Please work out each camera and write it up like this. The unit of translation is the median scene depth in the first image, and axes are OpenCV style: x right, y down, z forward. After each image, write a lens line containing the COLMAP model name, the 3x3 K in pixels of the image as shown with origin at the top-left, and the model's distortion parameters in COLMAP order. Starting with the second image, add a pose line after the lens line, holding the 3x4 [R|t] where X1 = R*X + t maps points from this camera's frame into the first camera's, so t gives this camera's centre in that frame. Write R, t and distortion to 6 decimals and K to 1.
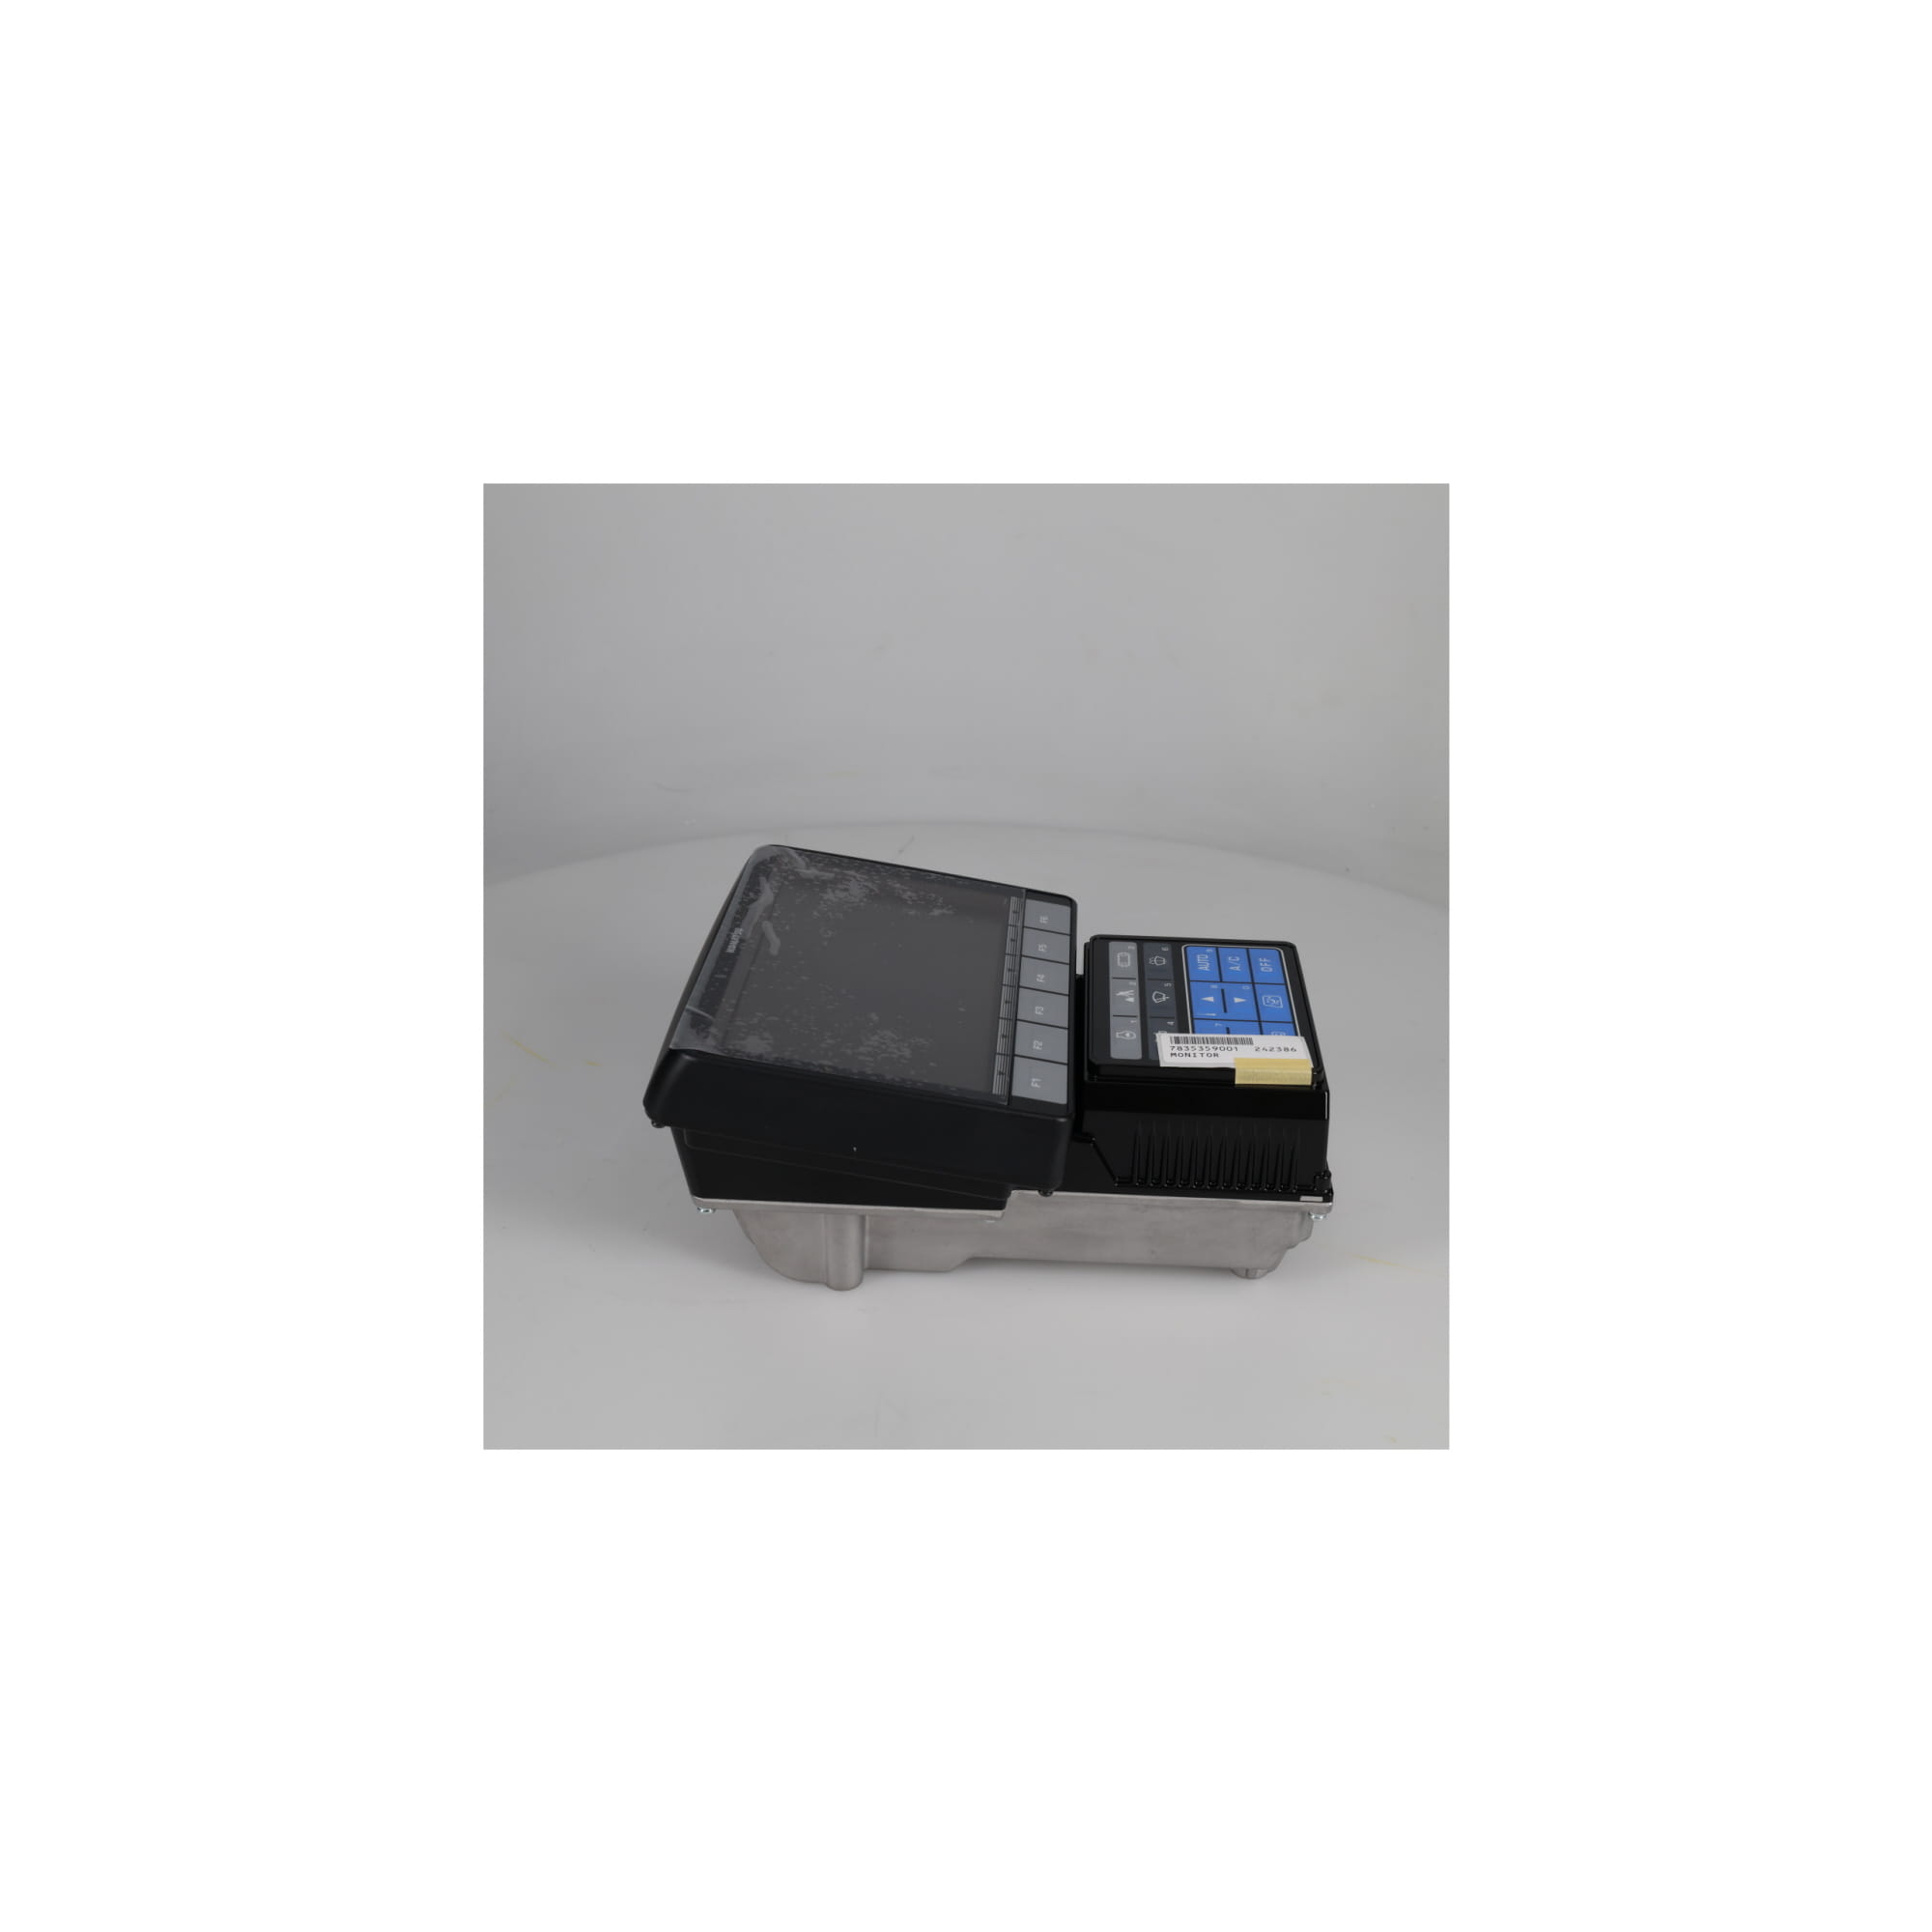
lens RADIAL K [[1730.8, 0, 956.7], [0, 1730.8, 1012.1], [0, 0, 1]] dist [0.134744, 0.001022]
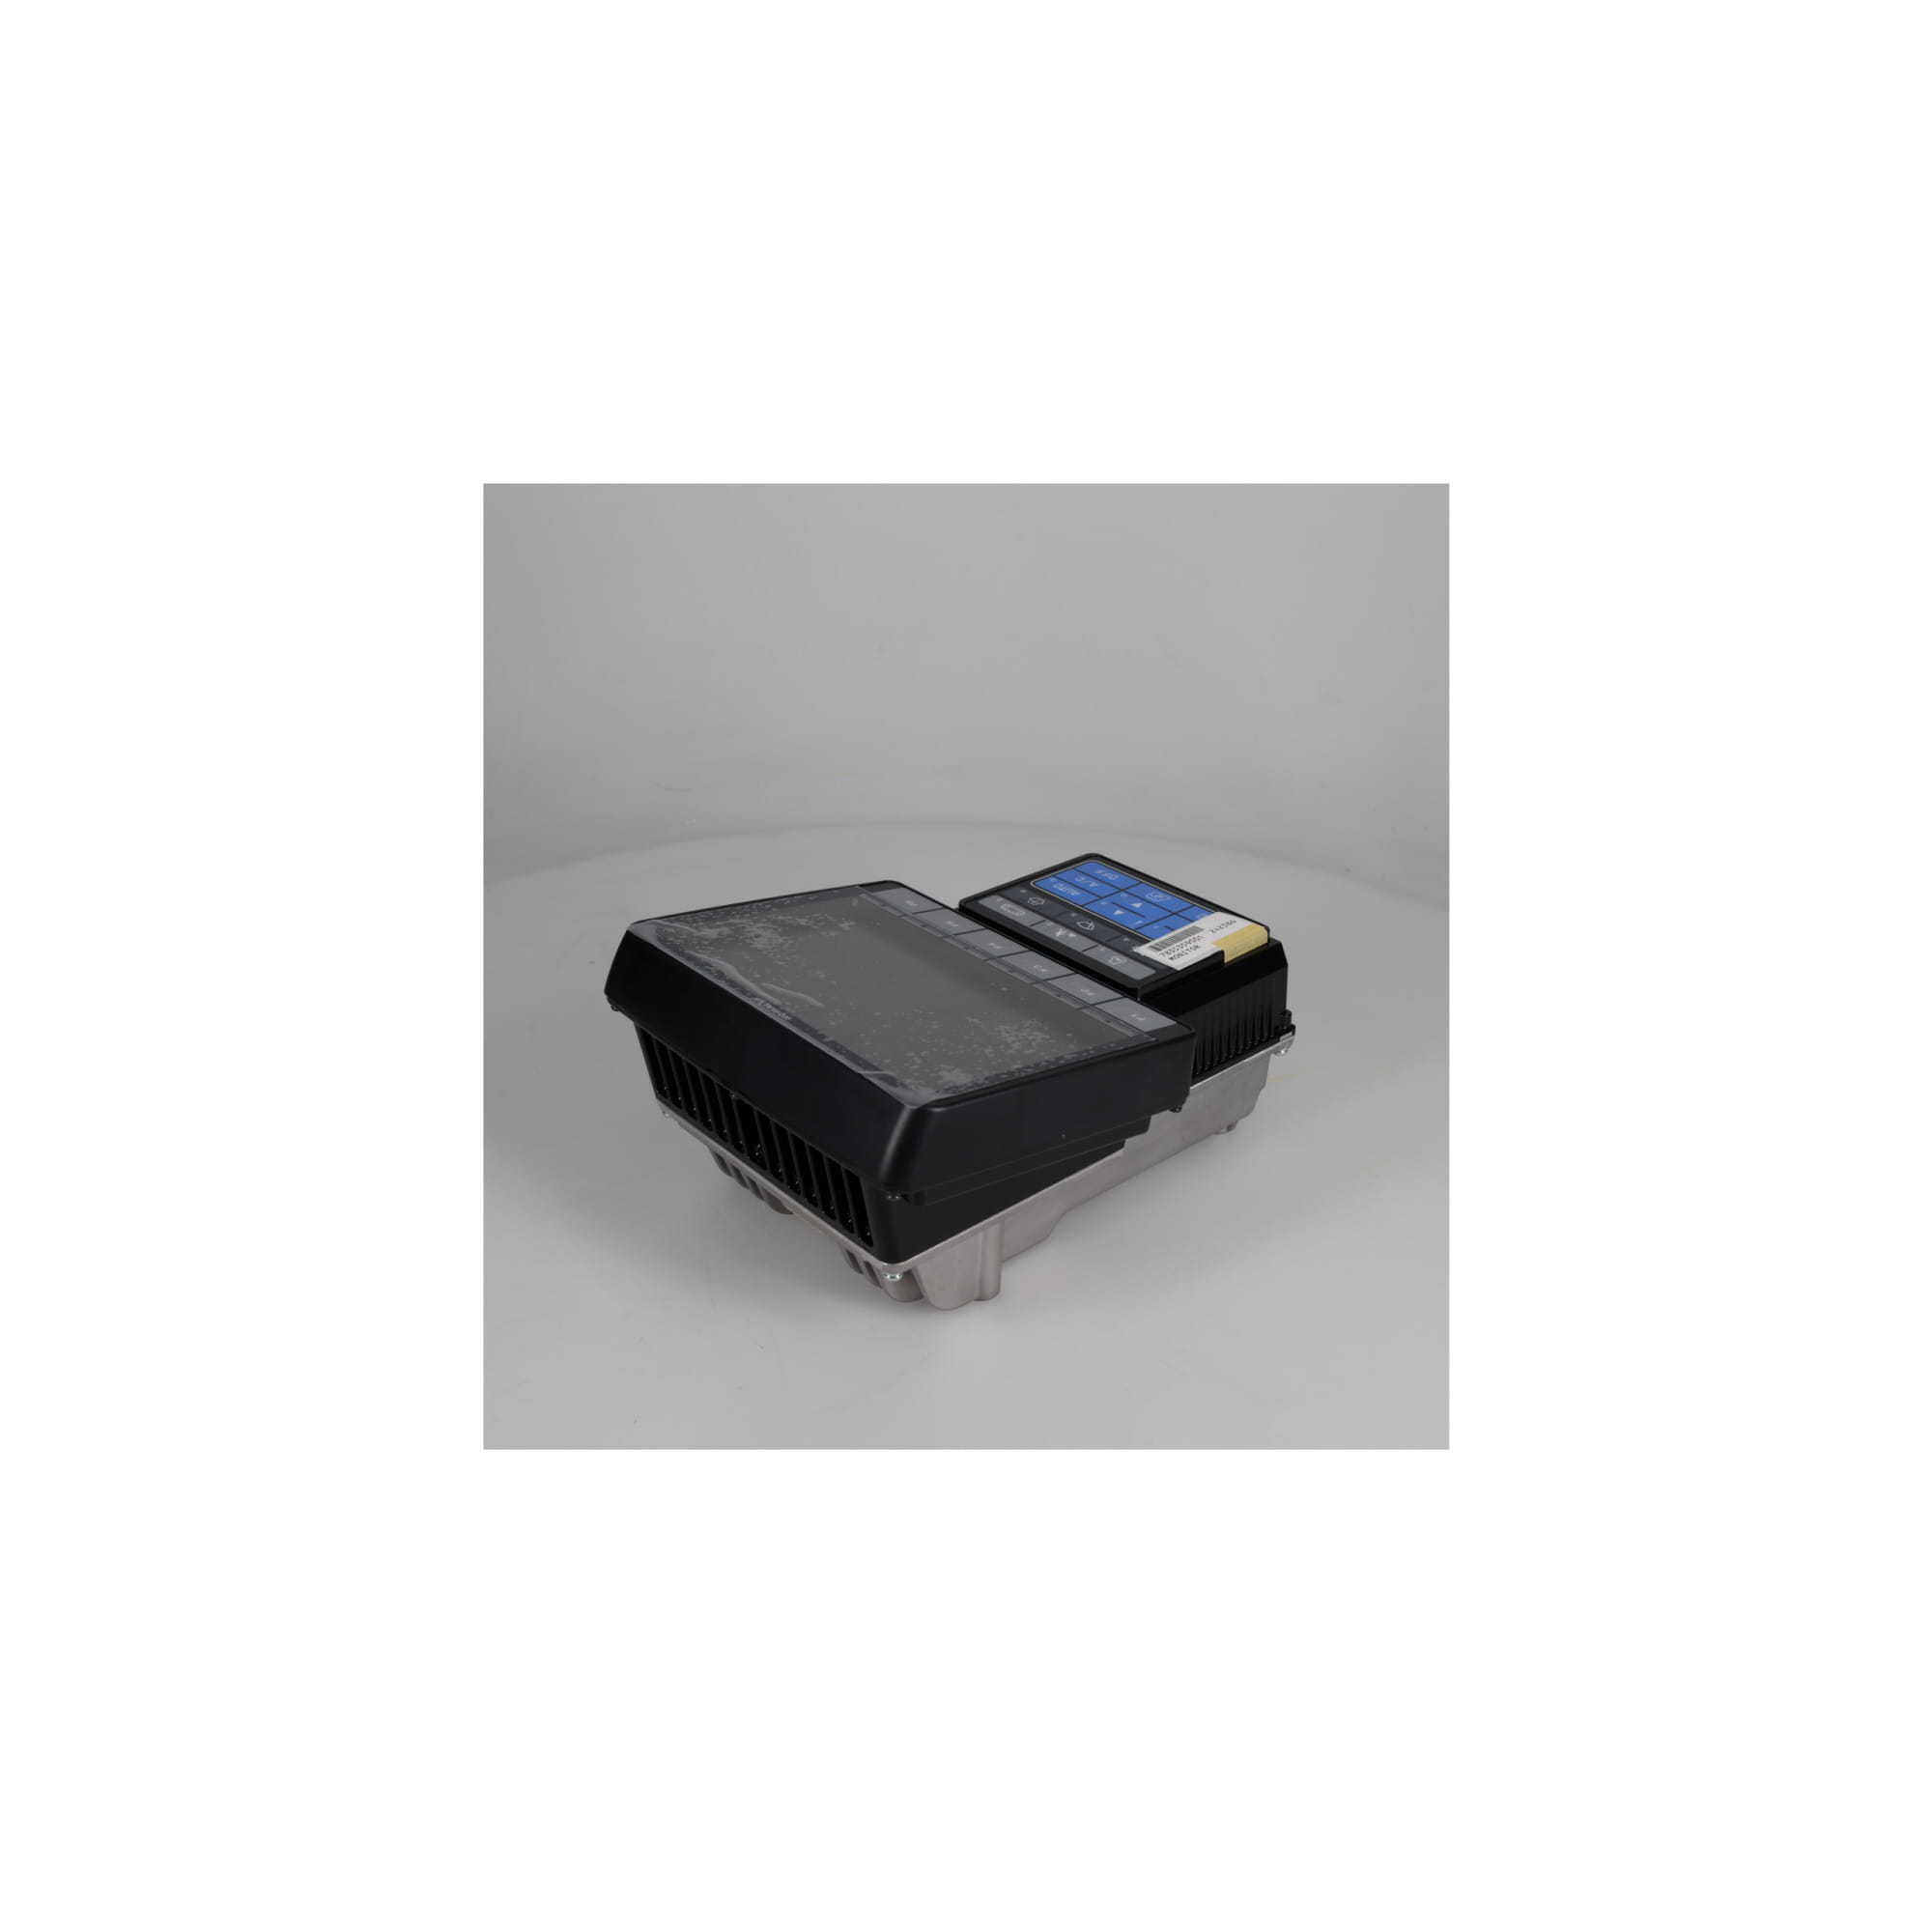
lens RADIAL K [[1730.8, 0, 956.7], [0, 1730.8, 1012.1], [0, 0, 1]] dist [0.134744, 0.001022]
pose [[0.706184, -0.343232, 0.619271, -0.629703], [0.339616, 0.931663, 0.129095, -0.125400], [-0.621261, 0.119149, 0.774492, 0.218907]]
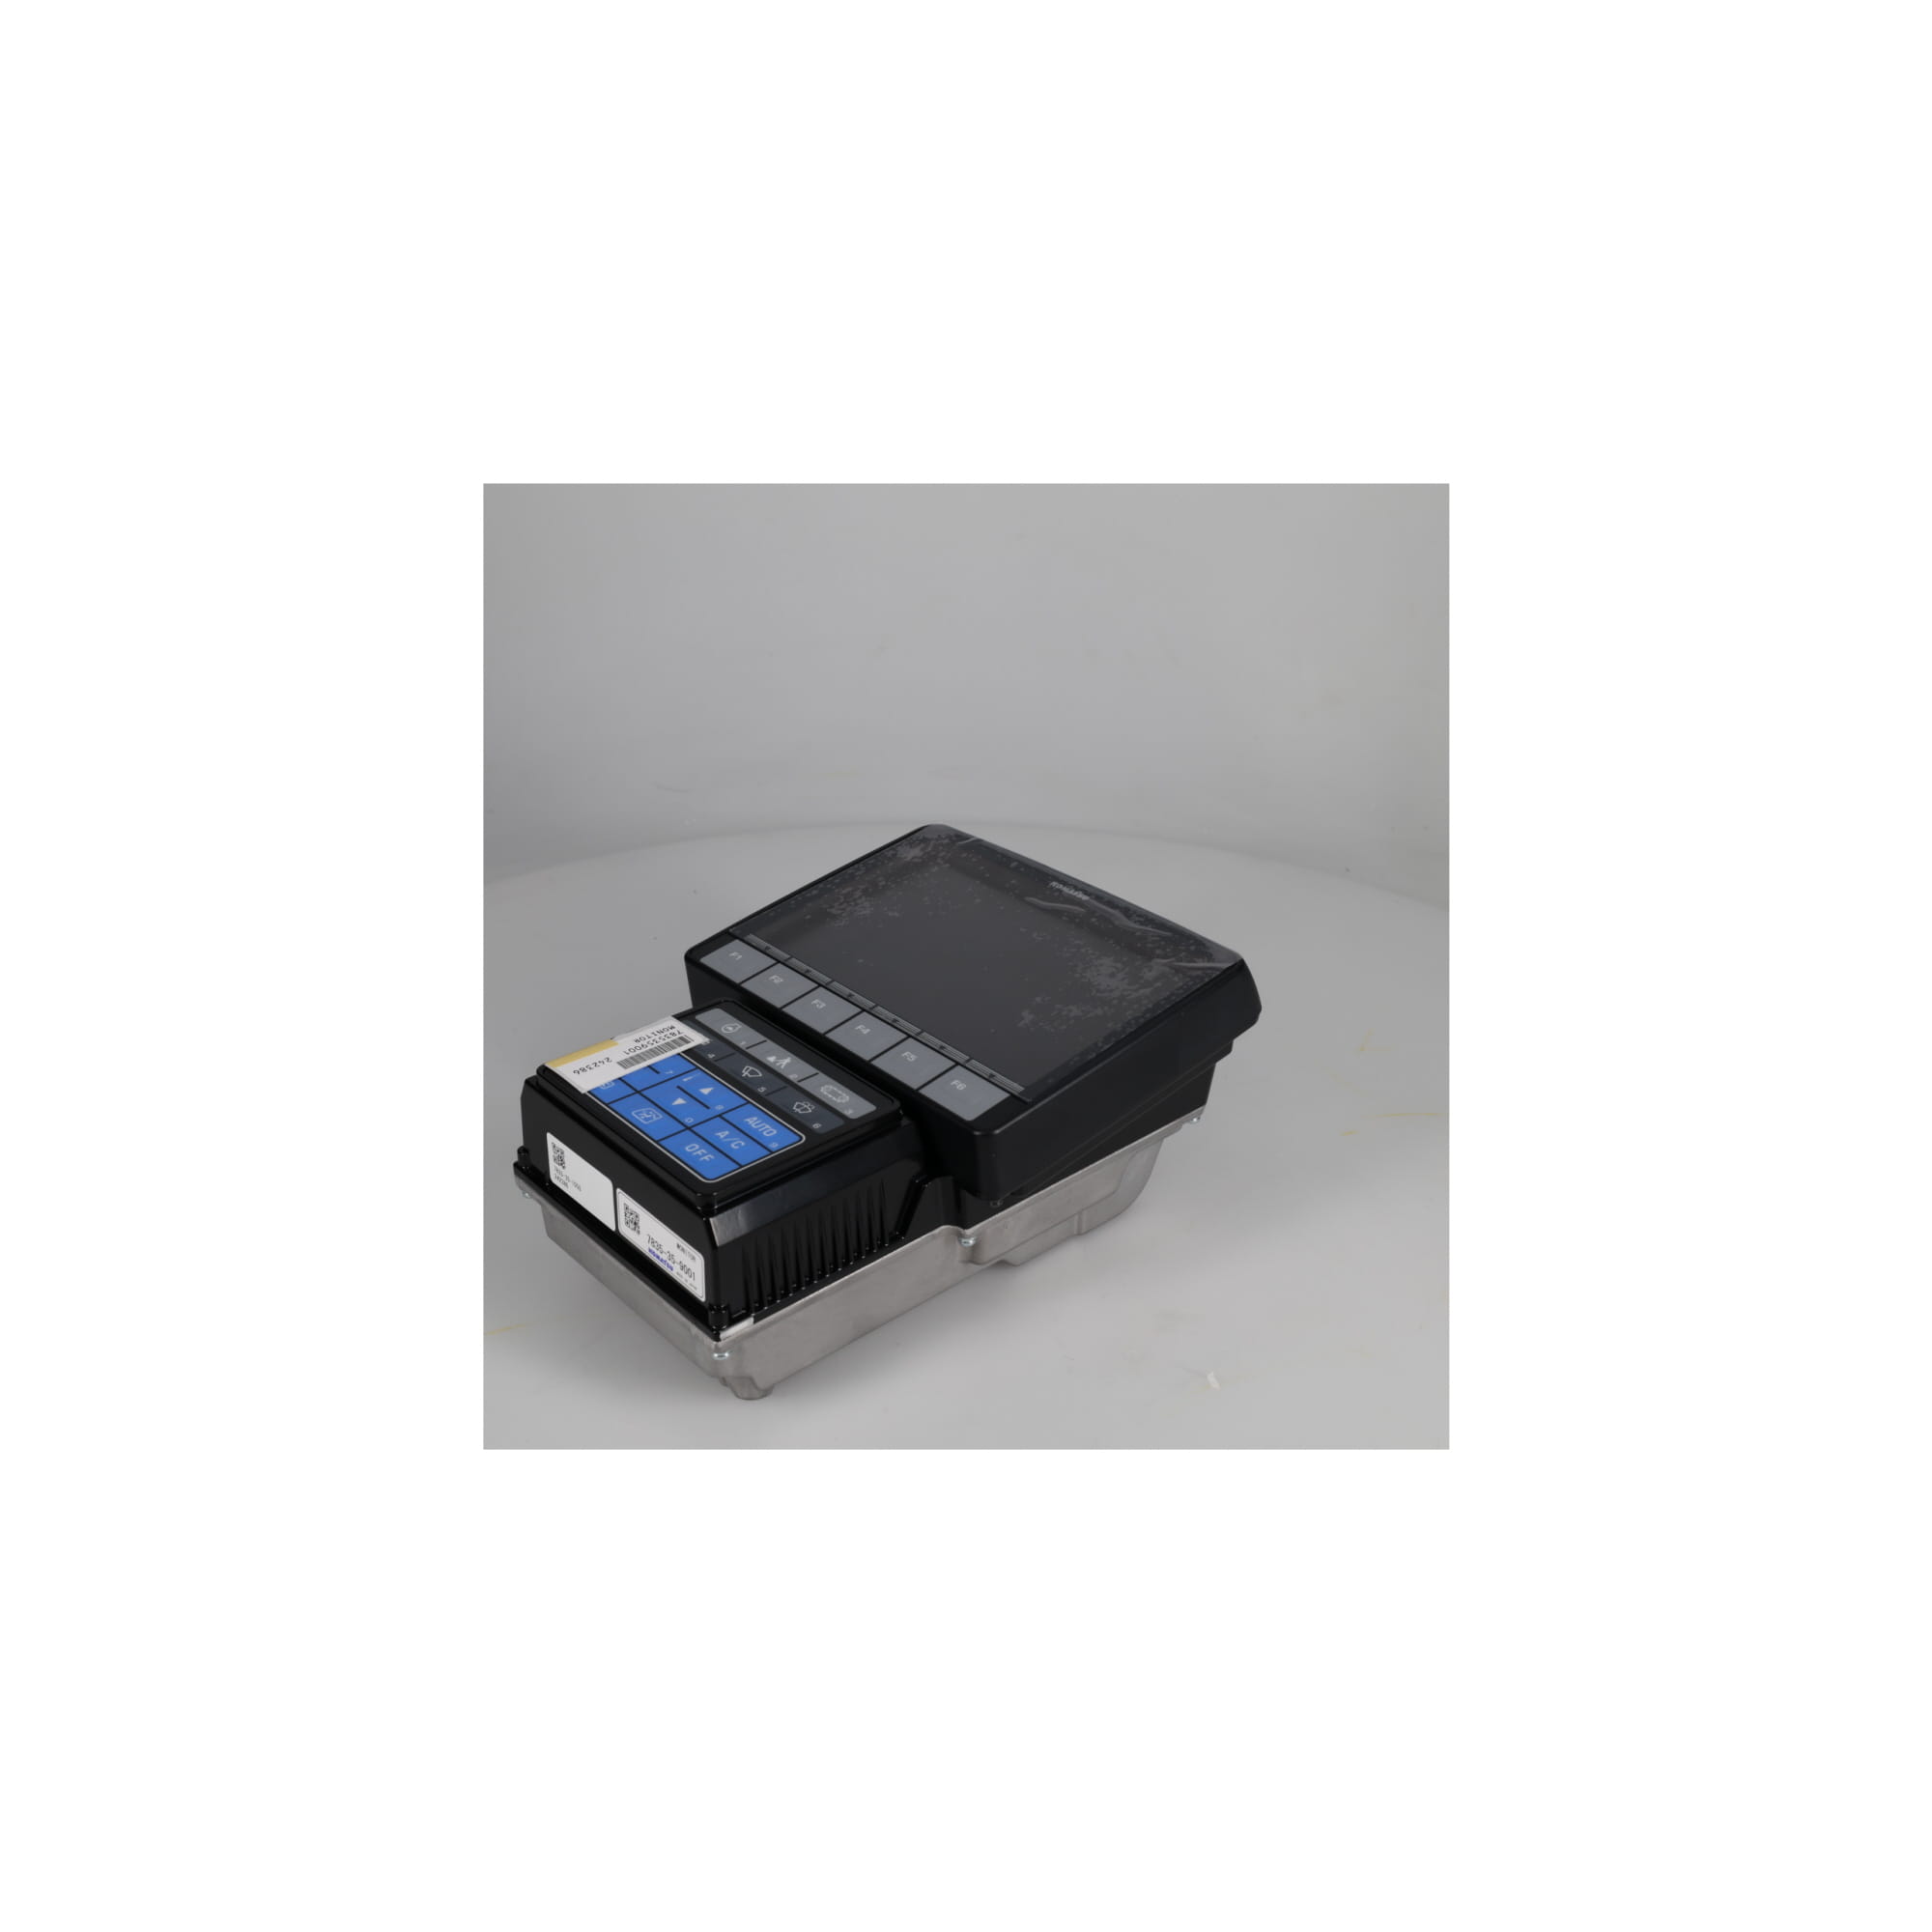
lens RADIAL K [[1730.8, 0, 956.7], [0, 1730.8, 1012.1], [0, 0, 1]] dist [0.134744, 0.001022]
pose [[-0.697282, 0.336042, -0.633146, 0.613889], [-0.355091, 0.605360, 0.712355, -0.723840], [0.622663, 0.721536, -0.302781, 1.325253]]
